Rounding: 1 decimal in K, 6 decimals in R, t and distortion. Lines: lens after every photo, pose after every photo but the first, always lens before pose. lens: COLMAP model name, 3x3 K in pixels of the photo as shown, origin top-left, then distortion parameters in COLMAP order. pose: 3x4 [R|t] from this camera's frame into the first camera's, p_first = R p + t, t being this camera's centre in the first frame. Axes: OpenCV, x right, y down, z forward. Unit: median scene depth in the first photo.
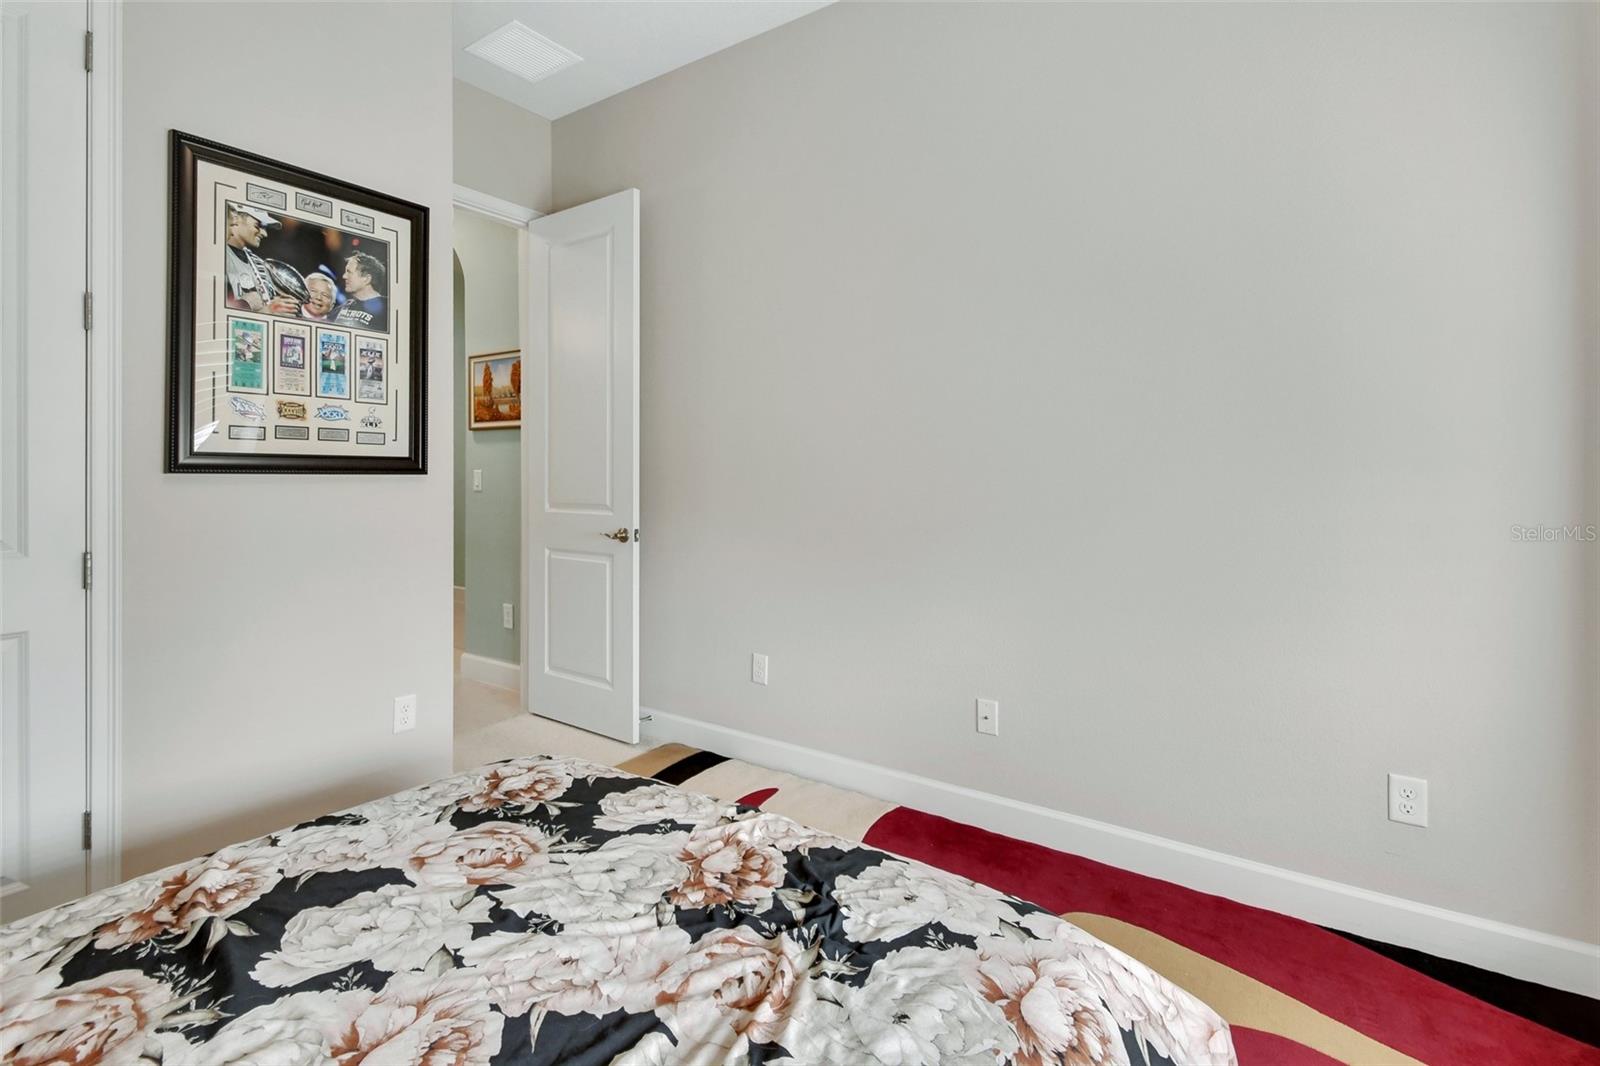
lens RADIAL K [[754.3, 0, 801.9], [0, 754.3, 467.1], [0, 0, 1]] dist [0.003667, -0.003238]
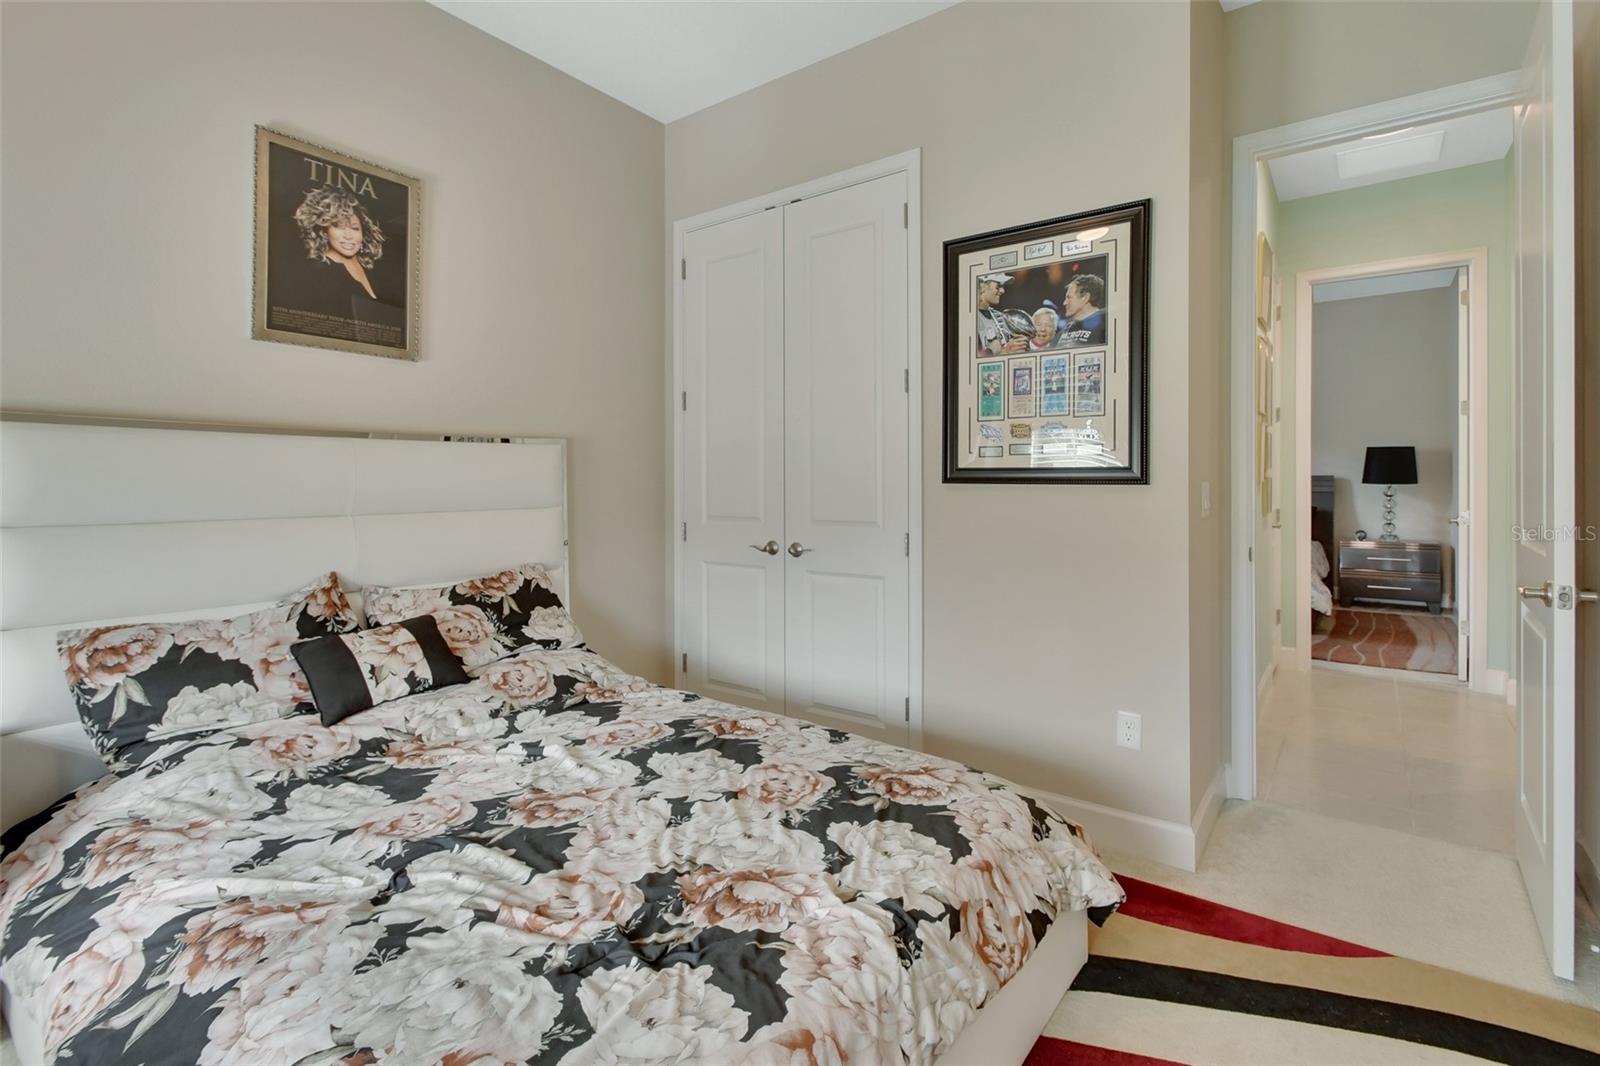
lens RADIAL K [[754.3, 0, 772.9], [0, 754.3, 475.3], [0, 0, 1]] dist [0.003667, -0.003238]
pose [[-0.072182, -0.008212, -0.997358, 0.569140], [0.009485, 0.999915, -0.008919, 0.002348], [0.997346, -0.010104, -0.072098, 0.729570]]
